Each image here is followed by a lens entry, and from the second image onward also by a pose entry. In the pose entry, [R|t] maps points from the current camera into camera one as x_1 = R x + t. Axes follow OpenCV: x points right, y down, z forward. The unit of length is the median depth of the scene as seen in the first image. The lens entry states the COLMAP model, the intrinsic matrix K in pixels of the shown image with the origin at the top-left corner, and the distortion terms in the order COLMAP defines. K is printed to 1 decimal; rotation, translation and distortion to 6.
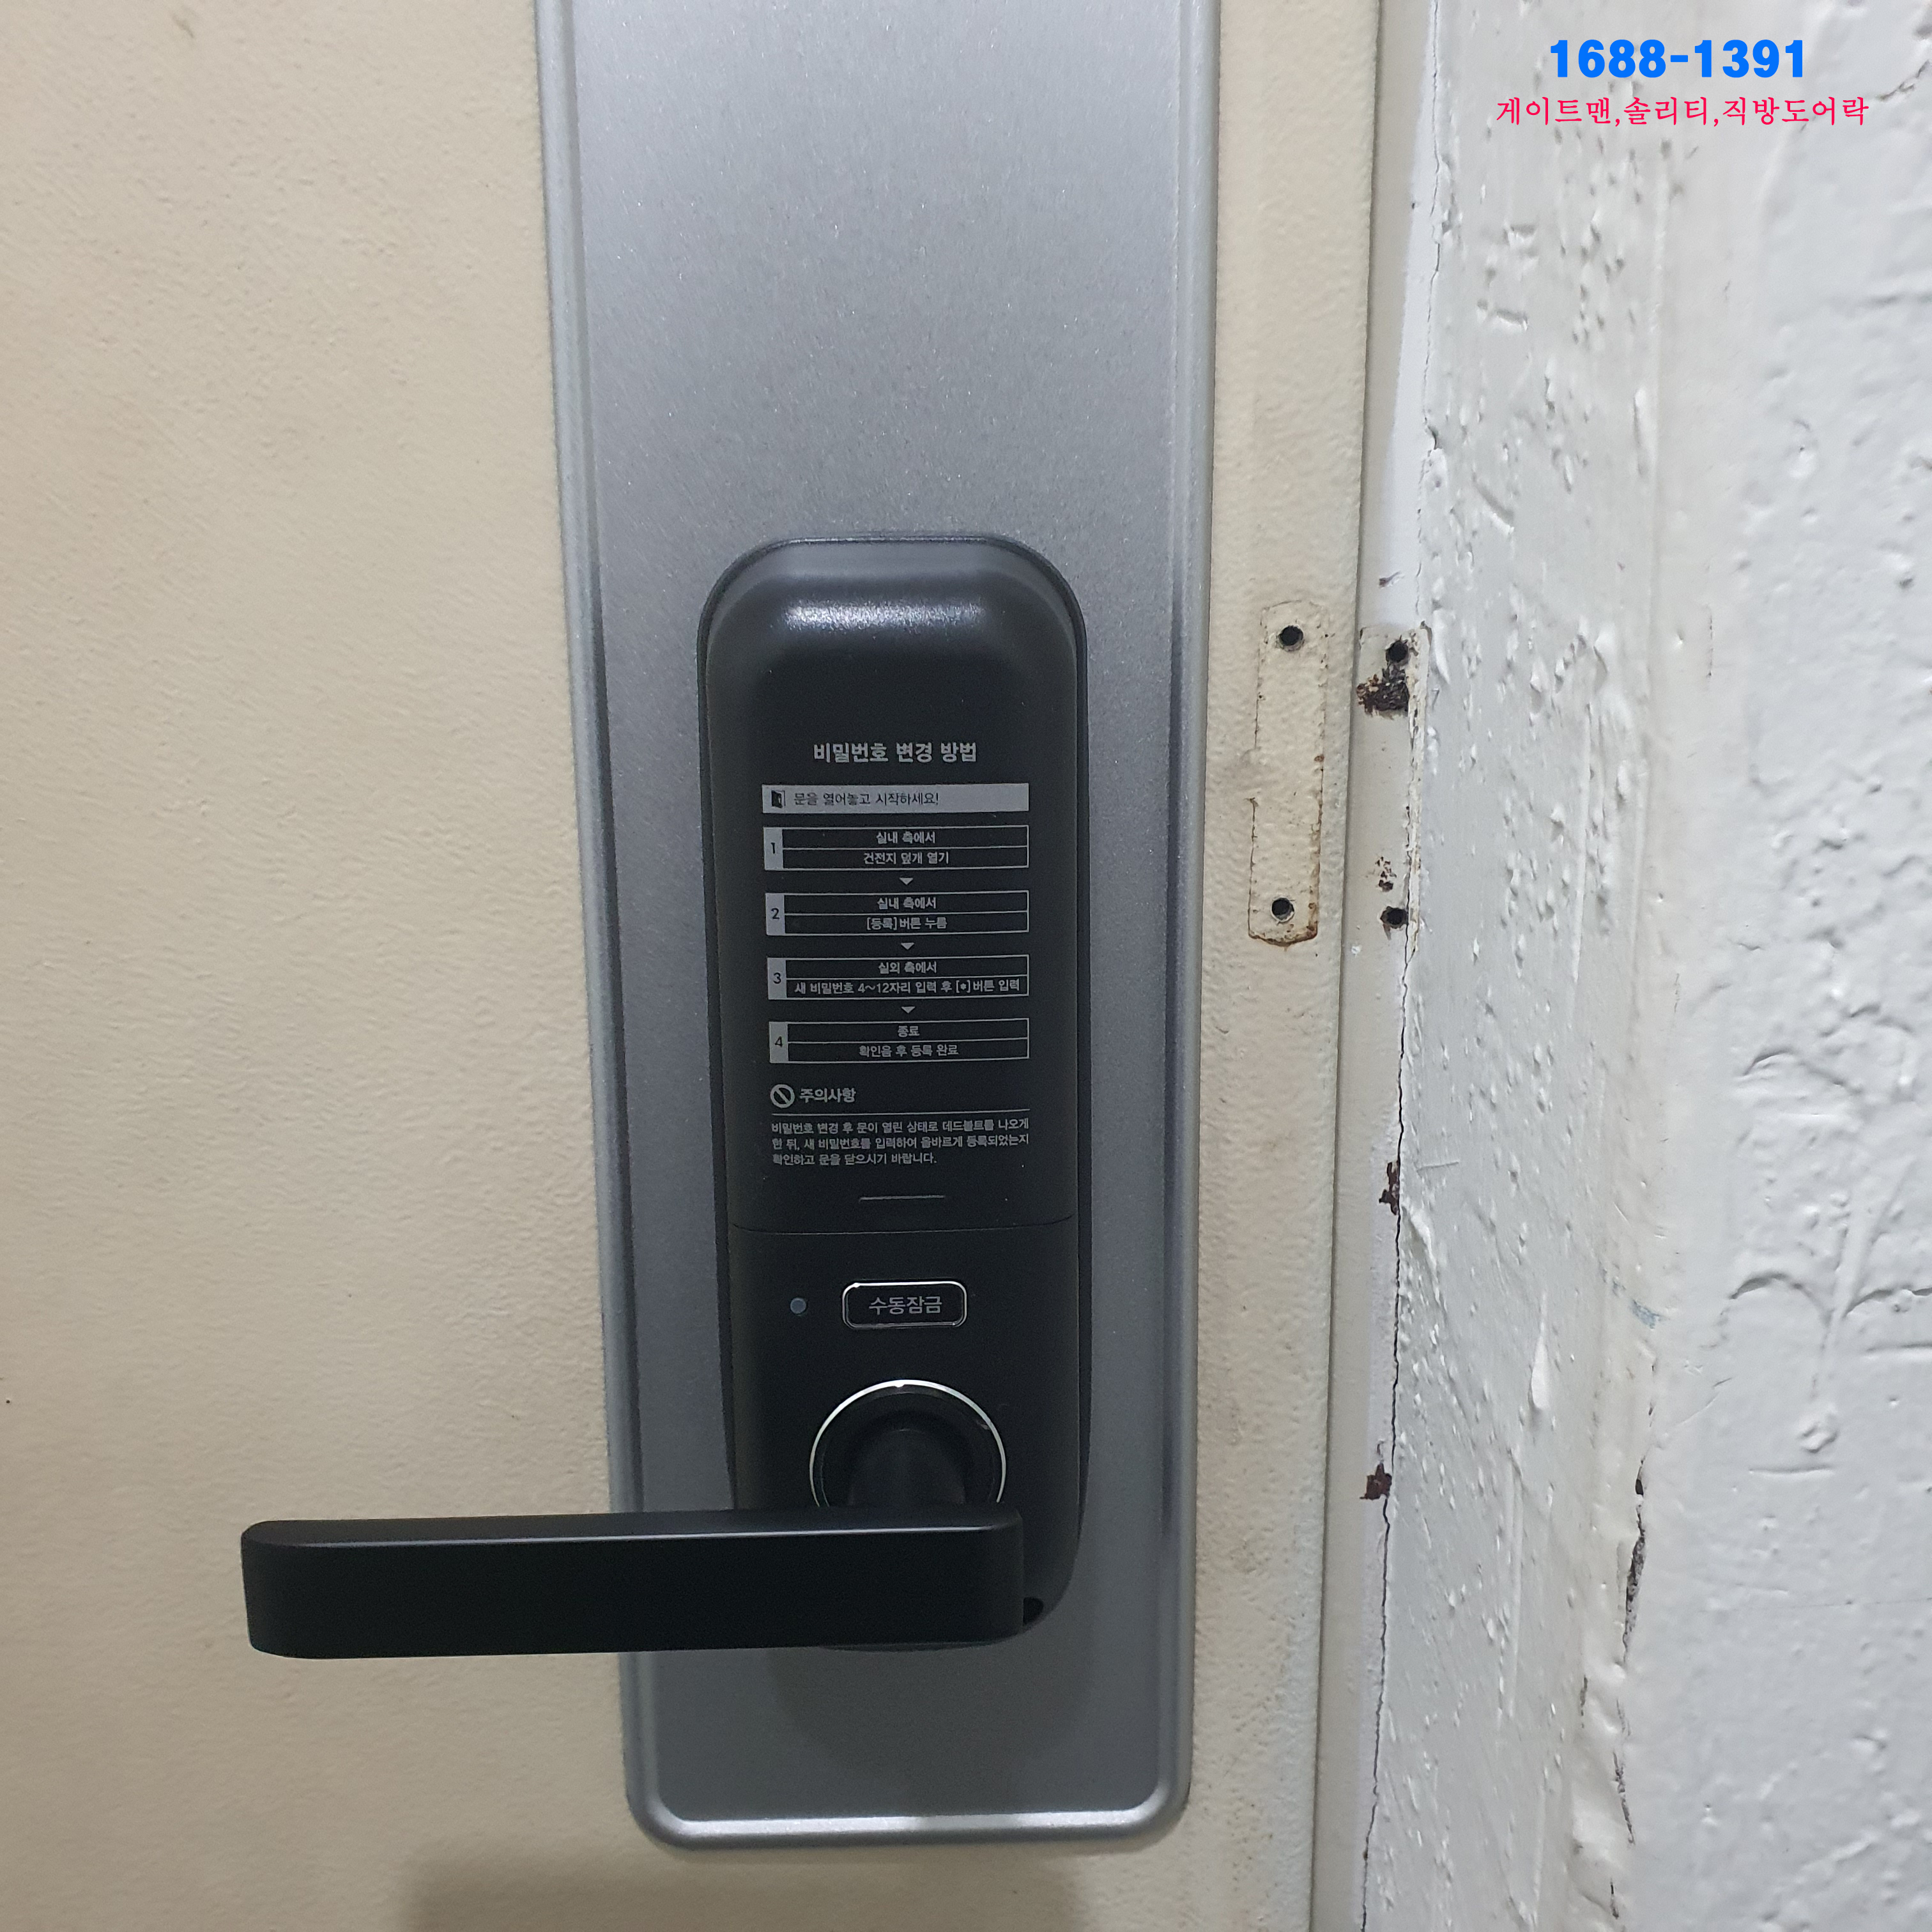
lens RADIAL K [[2037.3, 0, 966.0], [0, 2037.3, 966.0], [0, 0, 1]] dist [0.041824, 0.005783]
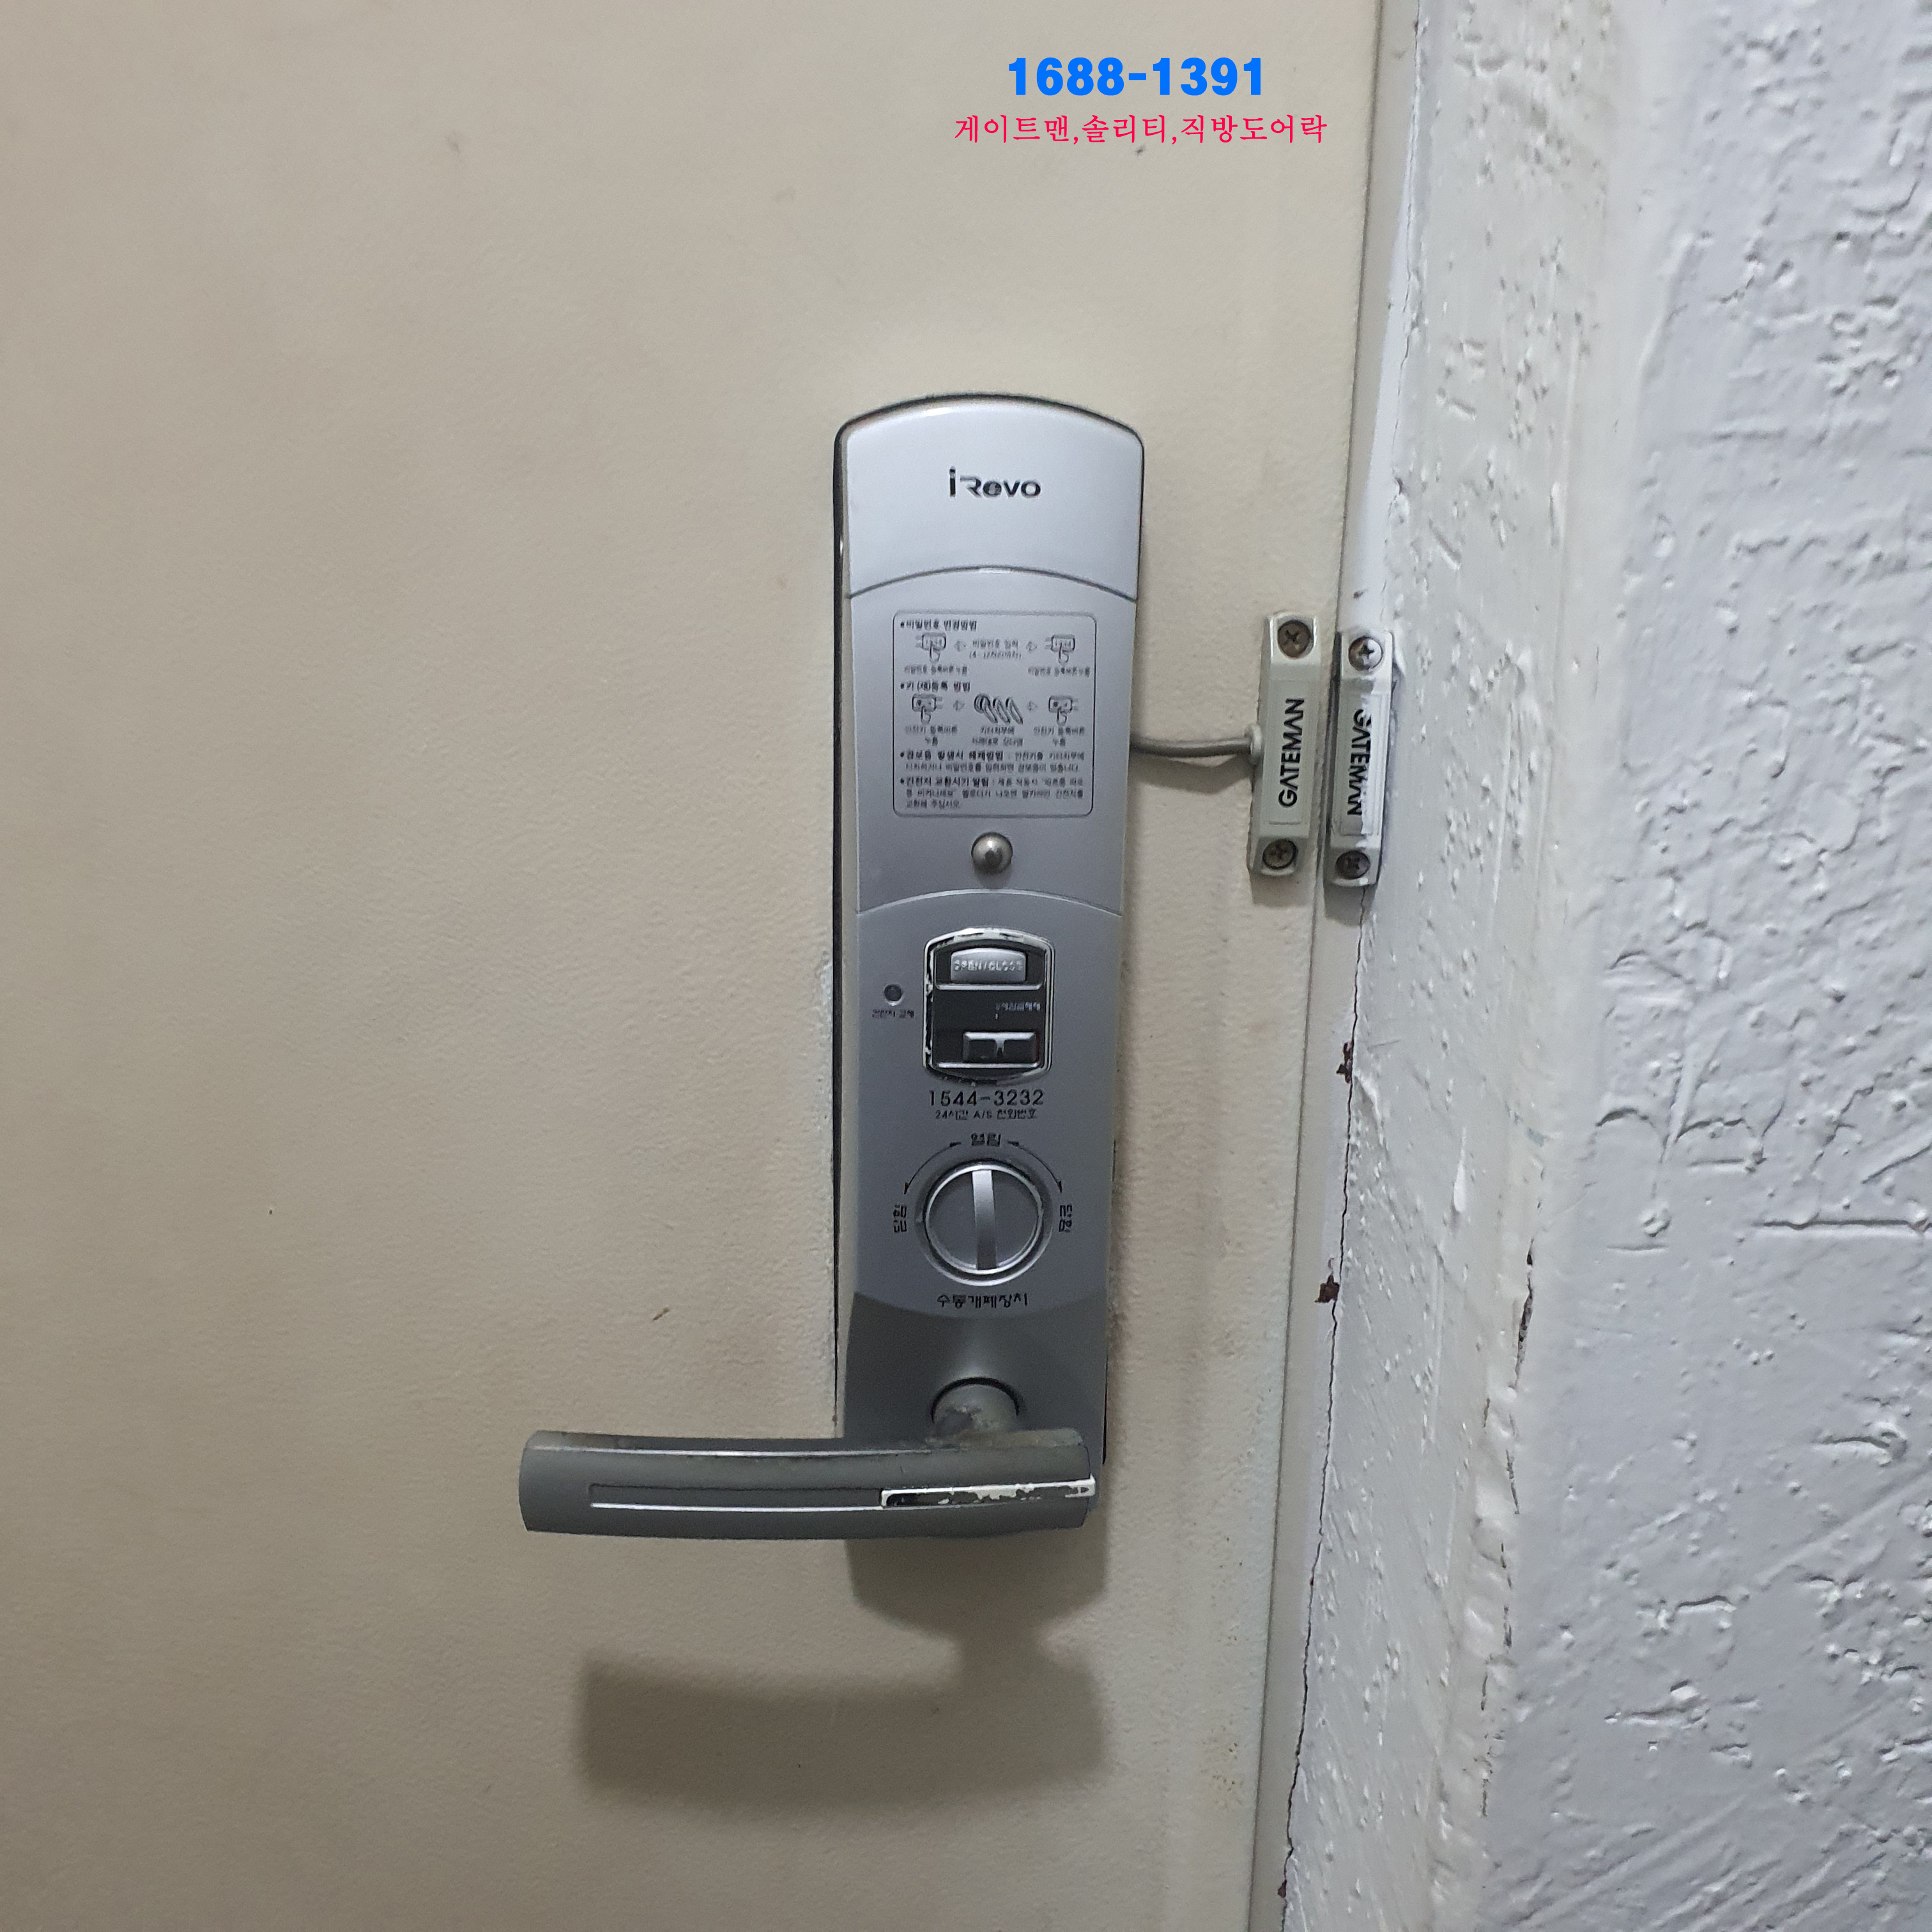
lens RADIAL K [[1990.9, 0, 966.0], [0, 1990.9, 966.0], [0, 0, 1]] dist [0.181418, -0.331989]
pose [[0.999103, 0.017291, 0.038644, -0.114153], [-0.018790, 0.999071, 0.038791, 0.003829], [-0.037937, -0.039482, 0.998500, -0.357179]]
